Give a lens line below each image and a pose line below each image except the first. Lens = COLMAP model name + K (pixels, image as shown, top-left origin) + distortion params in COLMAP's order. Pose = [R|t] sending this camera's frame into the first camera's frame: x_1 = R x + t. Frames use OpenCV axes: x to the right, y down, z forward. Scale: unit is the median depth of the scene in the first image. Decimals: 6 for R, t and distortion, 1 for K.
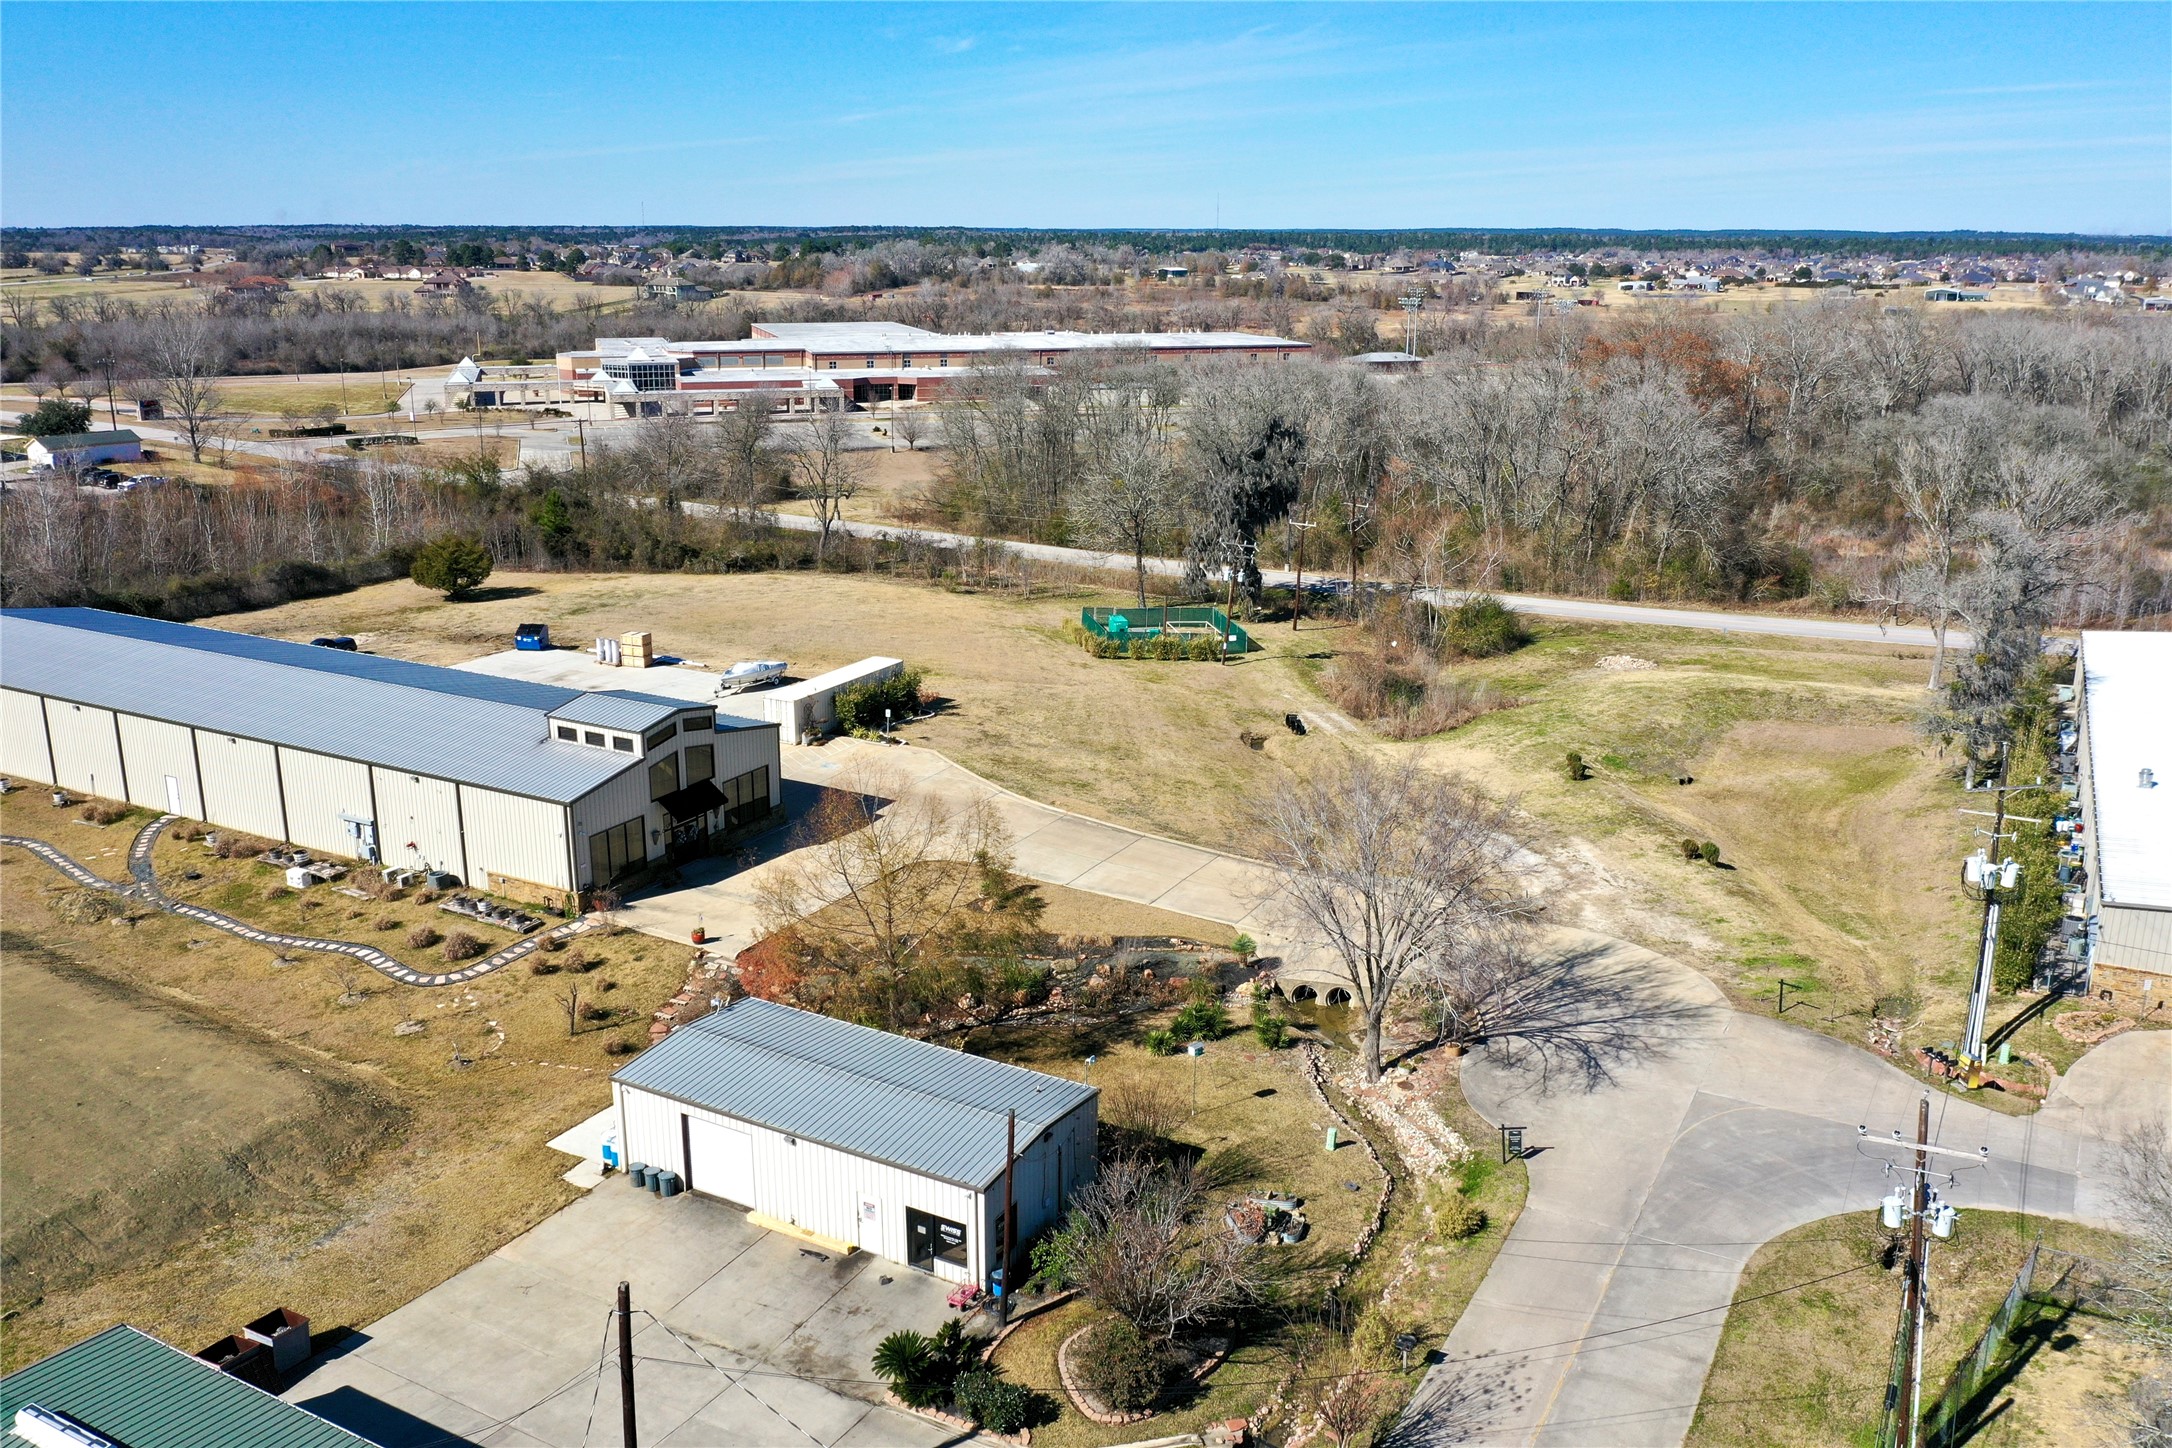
lens RADIAL K [[1764.9, 0, 1086.0], [0, 1764.9, 724.0], [0, 0, 1]] dist [-0.009790, -0.007243]
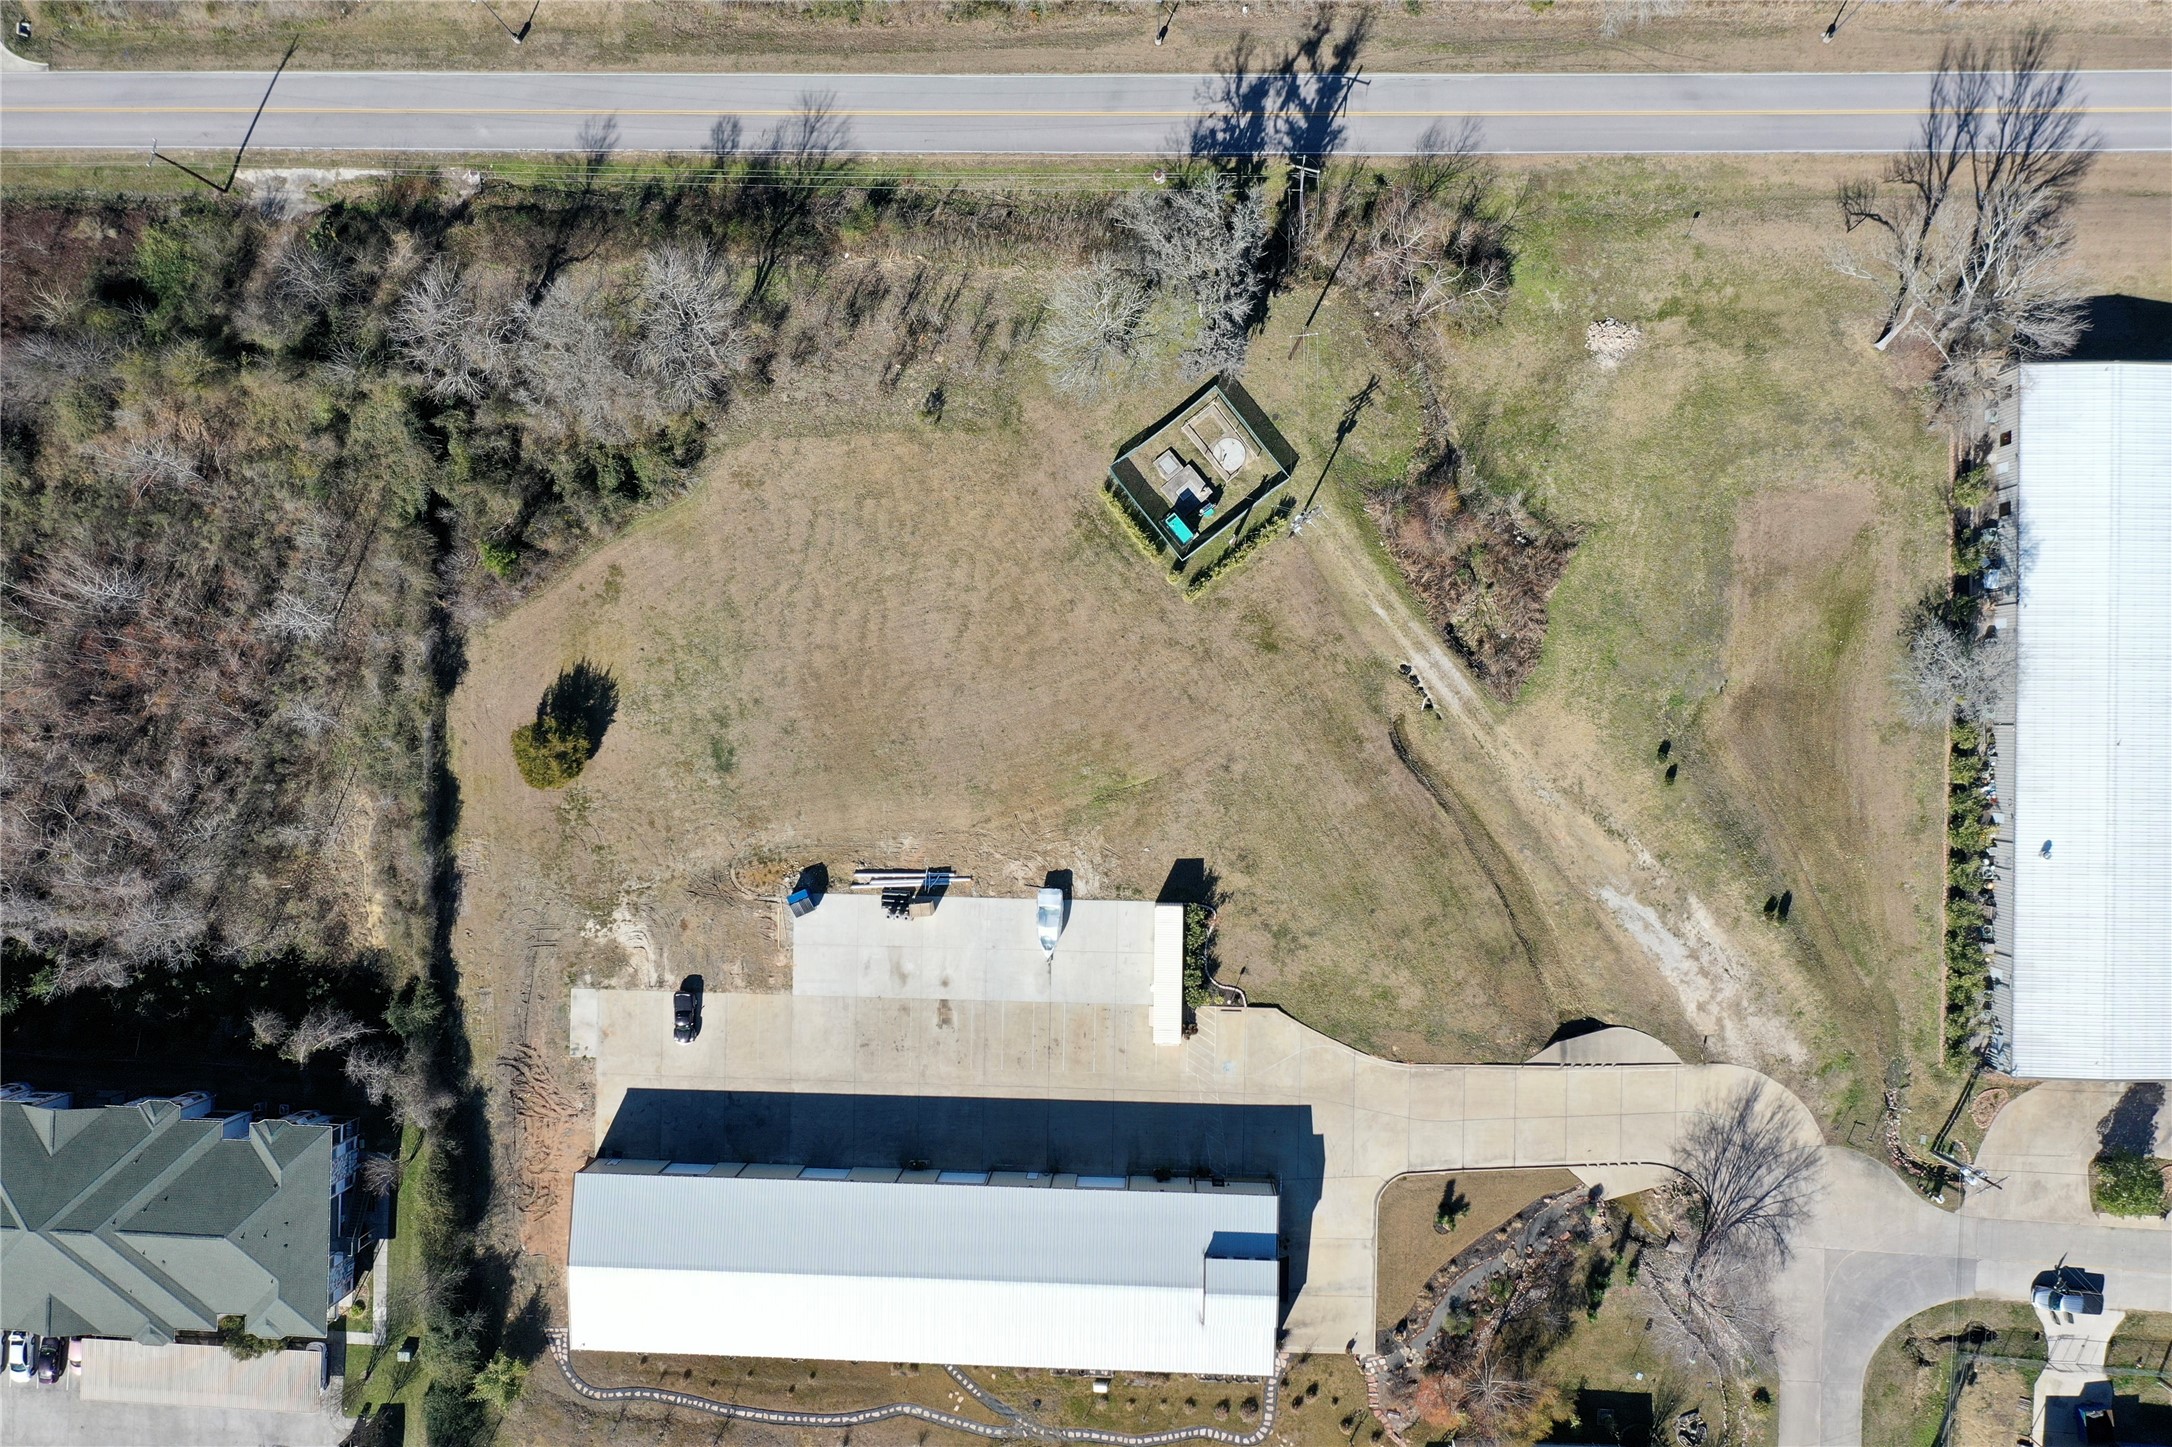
lens RADIAL K [[1764.9, 0, 1086.0], [0, 1764.9, 723.5], [0, 0, 1]] dist [-0.009790, -0.007243]
pose [[0.885041, -0.462830, -0.049902, -0.057232], [0.180431, 0.242244, 0.953290, -1.893702], [-0.429123, -0.852705, 0.297905, 1.099952]]
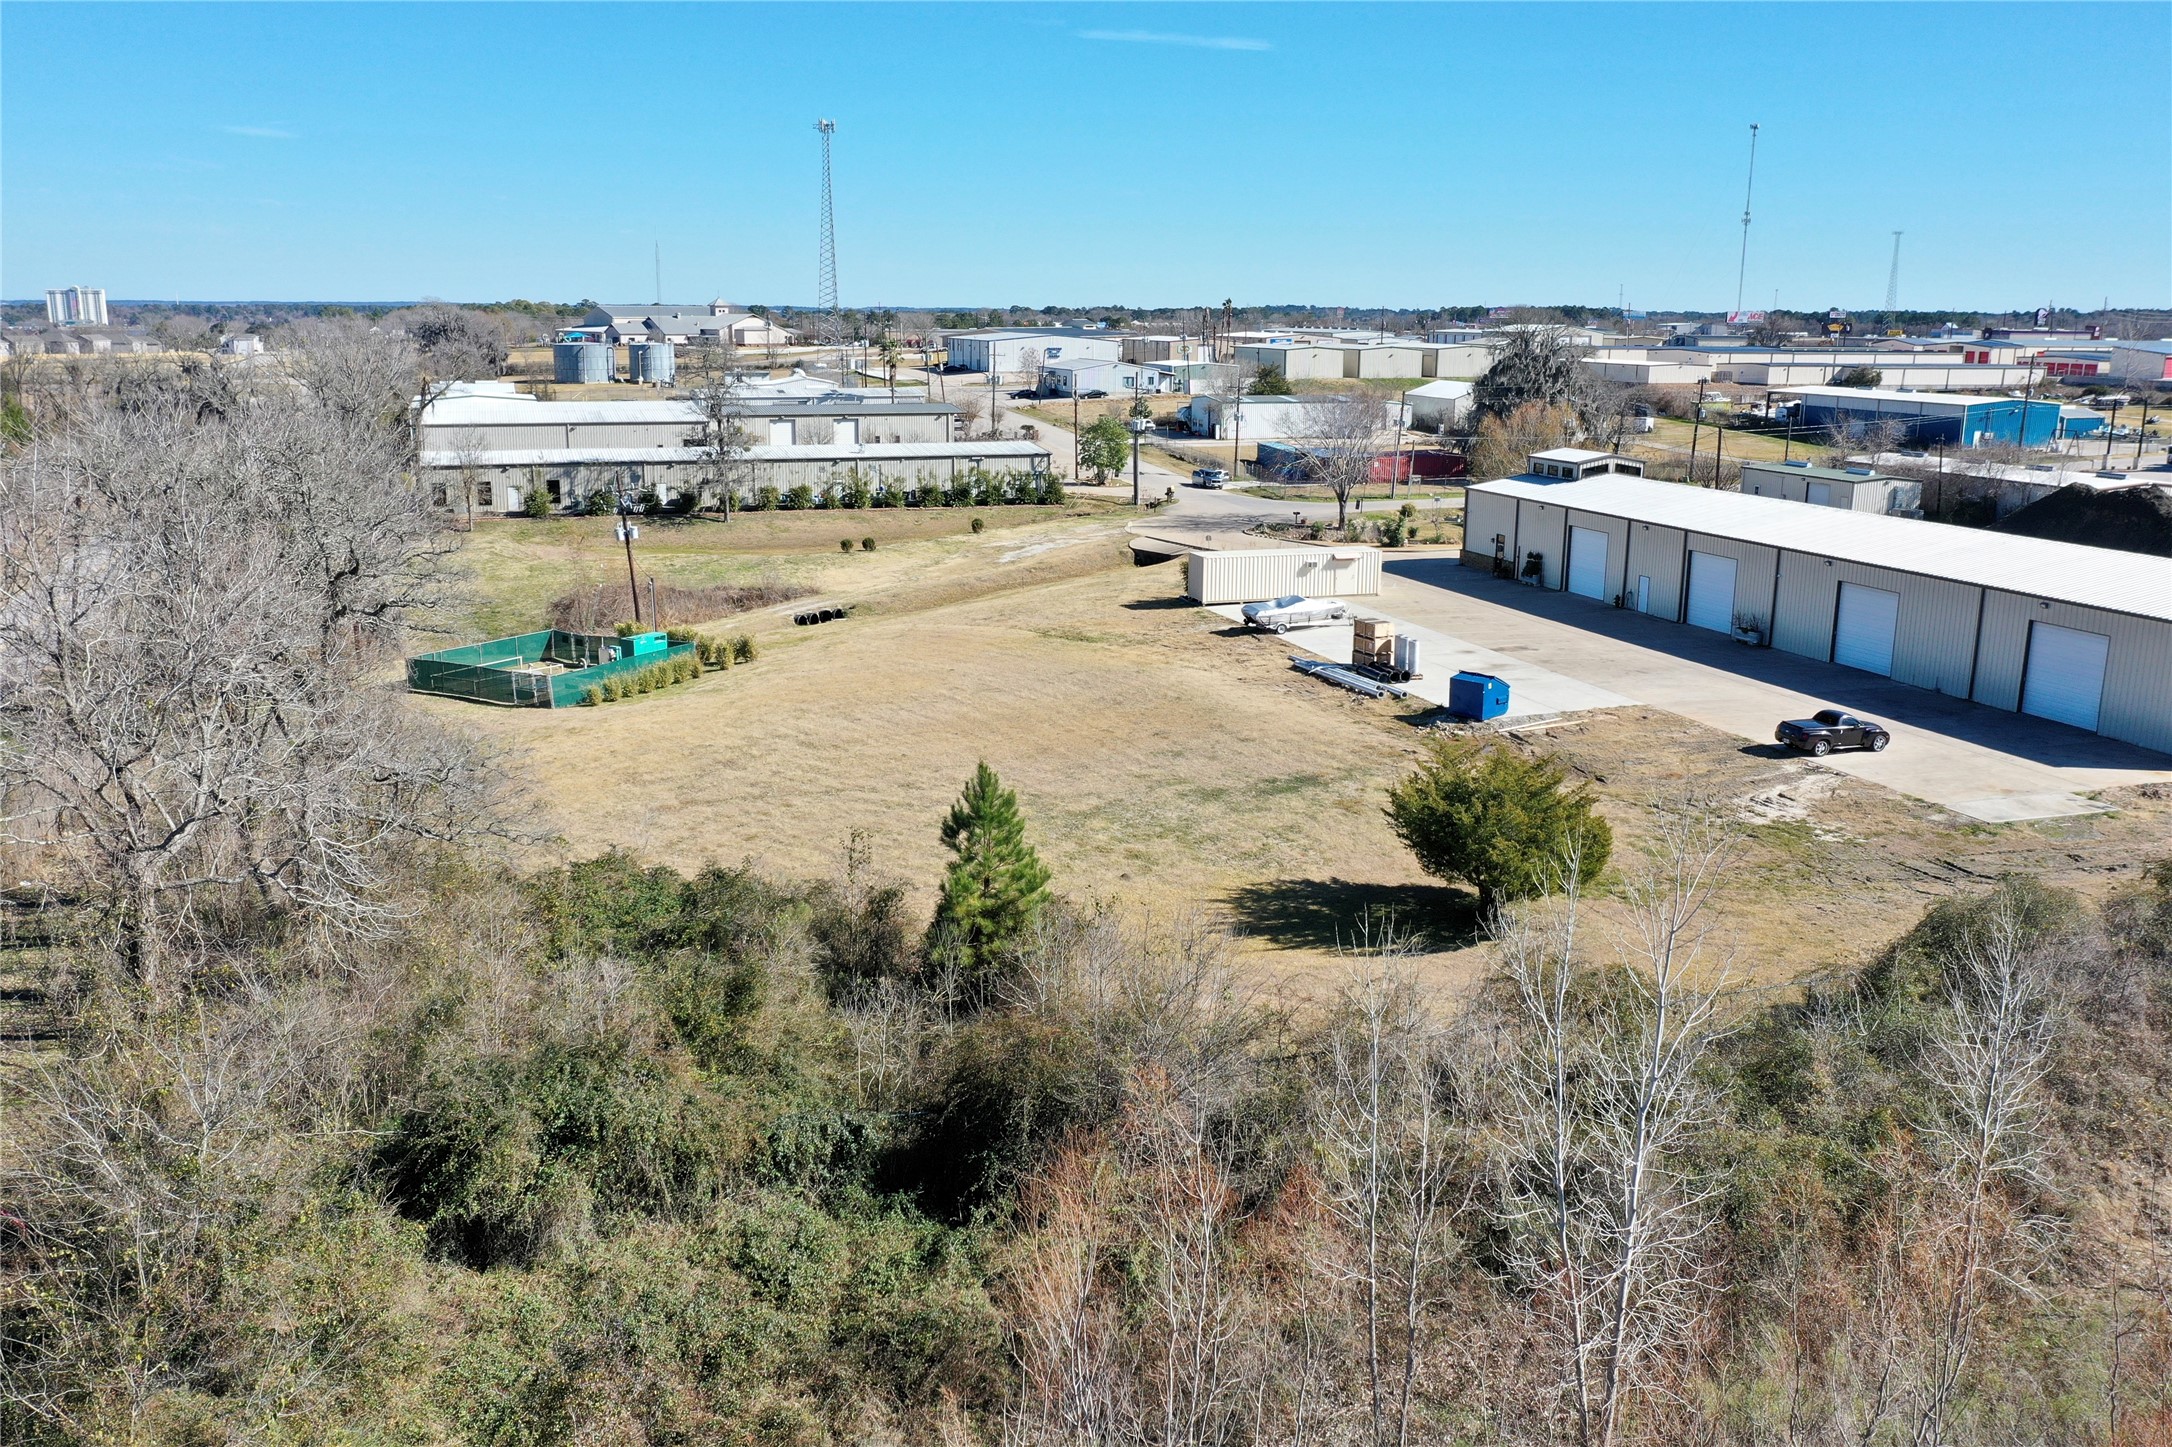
lens RADIAL K [[1764.9, 0, 1086.0], [0, 1764.9, 723.5], [0, 0, 1]] dist [-0.009790, -0.007243]
pose [[-0.730211, -0.162869, 0.663526, -1.001976], [0.177673, 0.892490, 0.414600, -0.504764], [-0.659716, 0.420636, -0.622769, 2.387623]]
